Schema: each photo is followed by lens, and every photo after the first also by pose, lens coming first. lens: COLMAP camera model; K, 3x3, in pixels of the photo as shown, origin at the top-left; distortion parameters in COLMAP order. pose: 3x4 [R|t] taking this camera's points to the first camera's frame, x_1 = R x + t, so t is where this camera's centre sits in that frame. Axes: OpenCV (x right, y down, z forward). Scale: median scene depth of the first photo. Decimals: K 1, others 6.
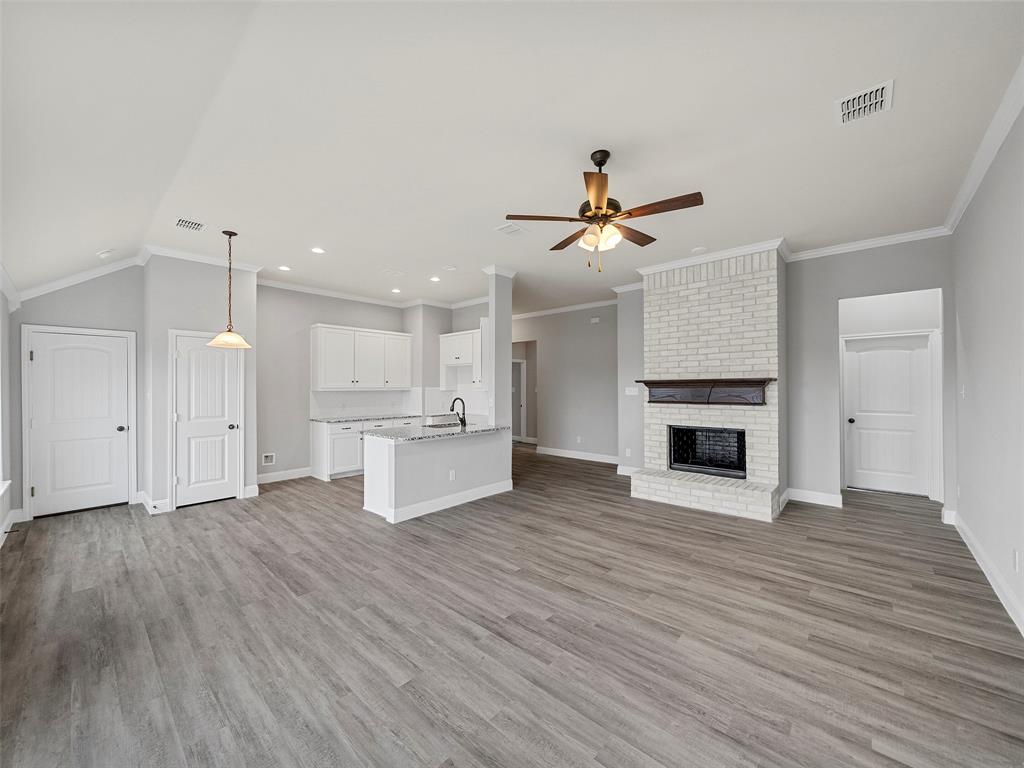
lens RADIAL K [[398.1, 0, 512.0], [0, 398.1, 384.0], [0, 0, 1]] dist [-0.002504, -0.000229]
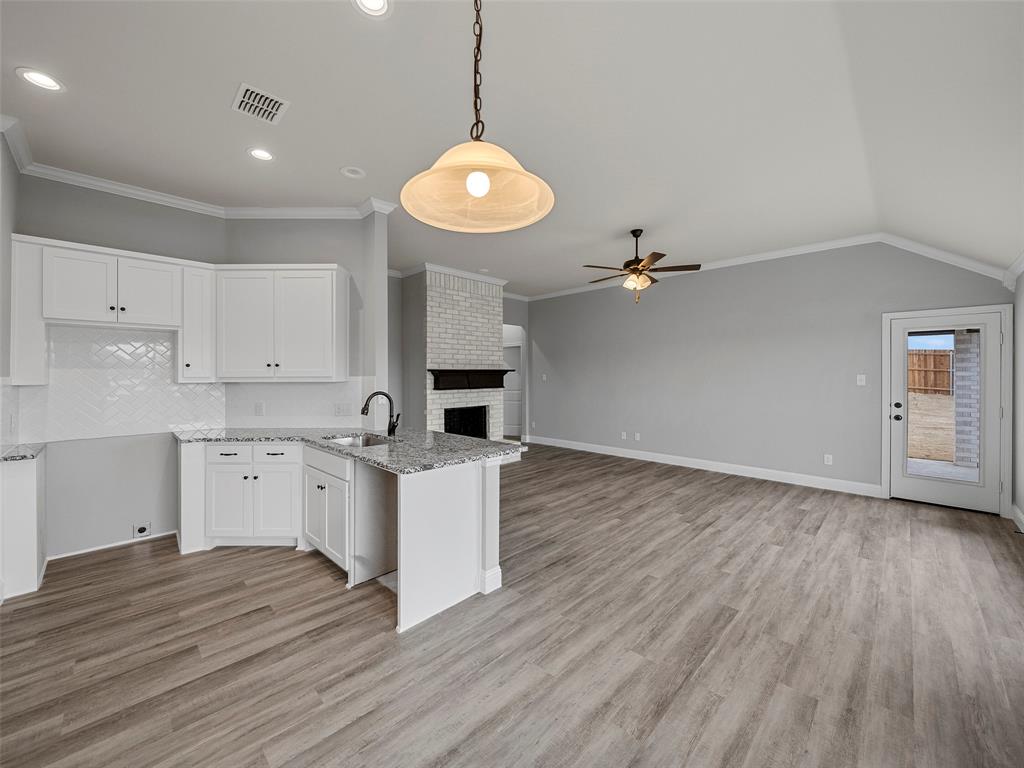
lens RADIAL K [[399.6, 0, 509.7], [0, 399.6, 378.0], [0, 0, 1]] dist [-0.004137, -0.000150]
pose [[0.049209, -0.004097, 0.998780, -0.895959], [-0.005817, 0.999973, 0.004389, 0.009893], [-0.998772, -0.006026, 0.049184, 0.909662]]
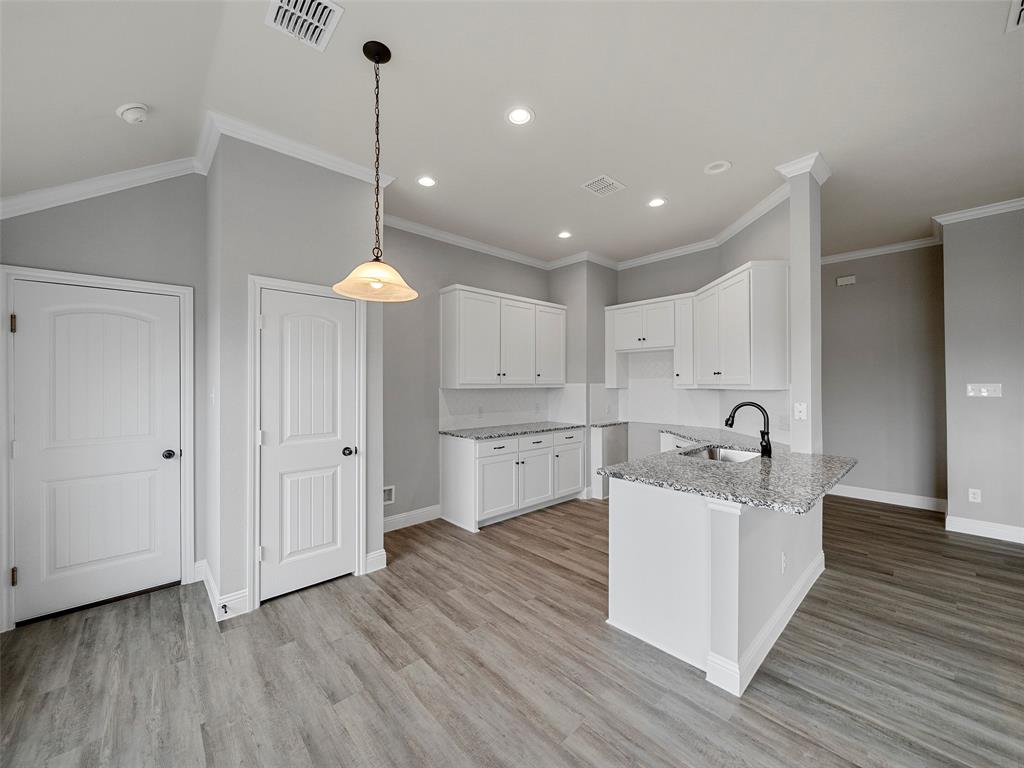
lens RADIAL K [[399.6, 0, 509.7], [0, 399.6, 378.0], [0, 0, 1]] dist [-0.004137, -0.000150]
pose [[0.995395, -0.000748, -0.095853, -0.479281], [0.000176, 0.999982, -0.005971, 0.006278], [0.095855, 0.005927, 0.995378, 0.516580]]
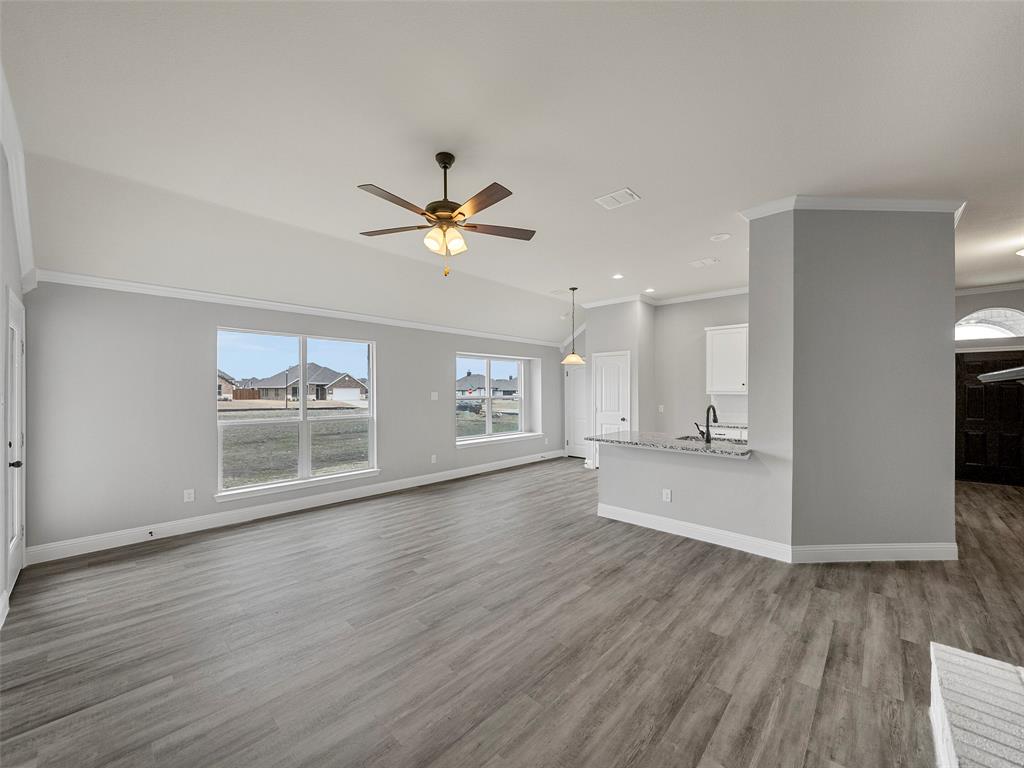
lens RADIAL K [[398.1, 0, 512.0], [0, 398.1, 384.0], [0, 0, 1]] dist [-0.002504, -0.000229]
pose [[-0.024416, -0.010512, -0.999647, 0.769659], [0.008160, 0.999909, -0.010714, -0.001413], [0.999669, -0.008418, -0.024328, 0.754556]]
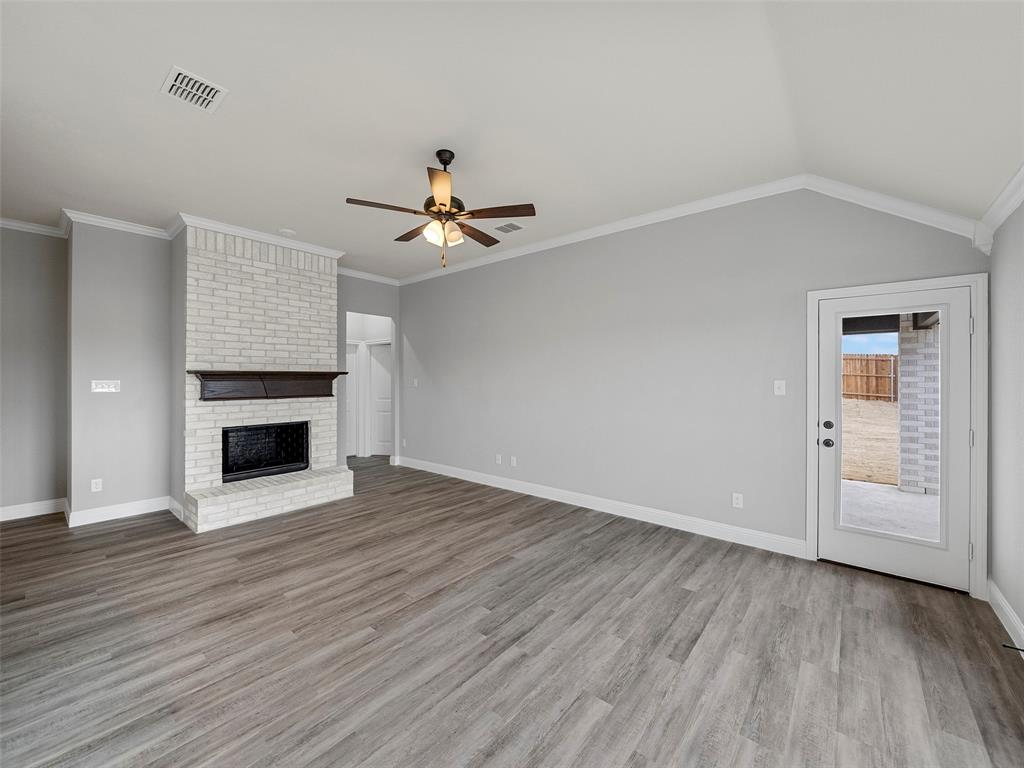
lens RADIAL K [[405.4, 0, 508.9], [0, 405.4, 381.1], [0, 0, 1]] dist [-0.004953, -0.000132]
pose [[-0.031088, -0.000423, 0.999517, -0.520370], [-0.008515, 0.999964, 0.000159, 0.006169], [-0.999480, -0.008506, -0.031090, 0.548393]]
